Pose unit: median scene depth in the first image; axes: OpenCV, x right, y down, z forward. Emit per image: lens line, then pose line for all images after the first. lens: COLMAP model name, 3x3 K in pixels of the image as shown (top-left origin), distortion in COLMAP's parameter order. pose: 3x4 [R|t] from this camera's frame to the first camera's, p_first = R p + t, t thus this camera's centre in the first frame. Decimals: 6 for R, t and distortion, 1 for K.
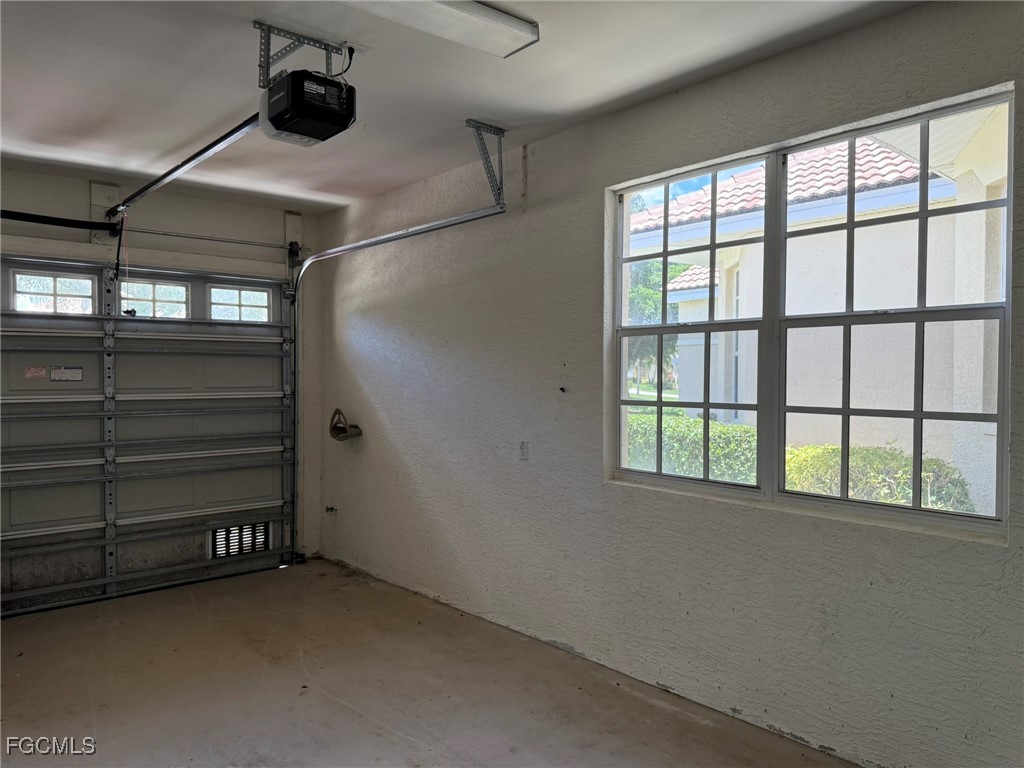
lens RADIAL K [[726.9, 0, 514.3], [0, 726.9, 389.6], [0, 0, 1]] dist [0.057680, -0.070539]
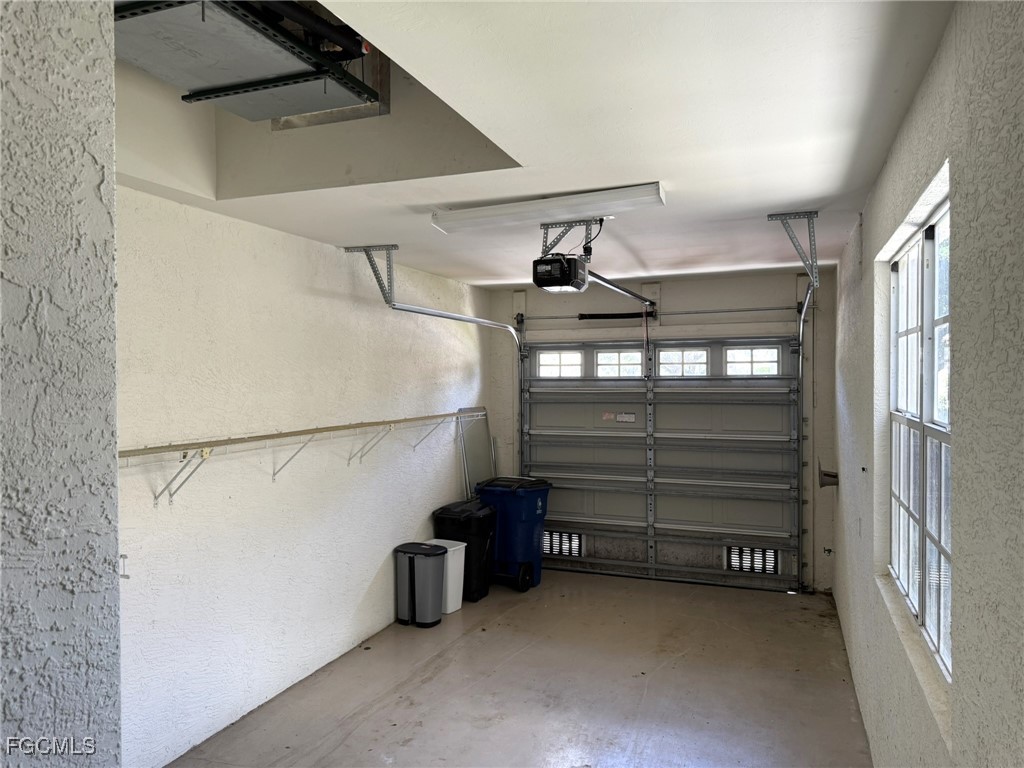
lens RADIAL K [[726.9, 0, 513.3], [0, 726.9, 377.7], [0, 0, 1]] dist [0.057680, -0.070539]
pose [[0.474297, 0.000038, -0.880365, 0.528472], [-0.015295, 0.999849, -0.008197, -0.079956], [0.880232, 0.017353, 0.474226, 0.102573]]
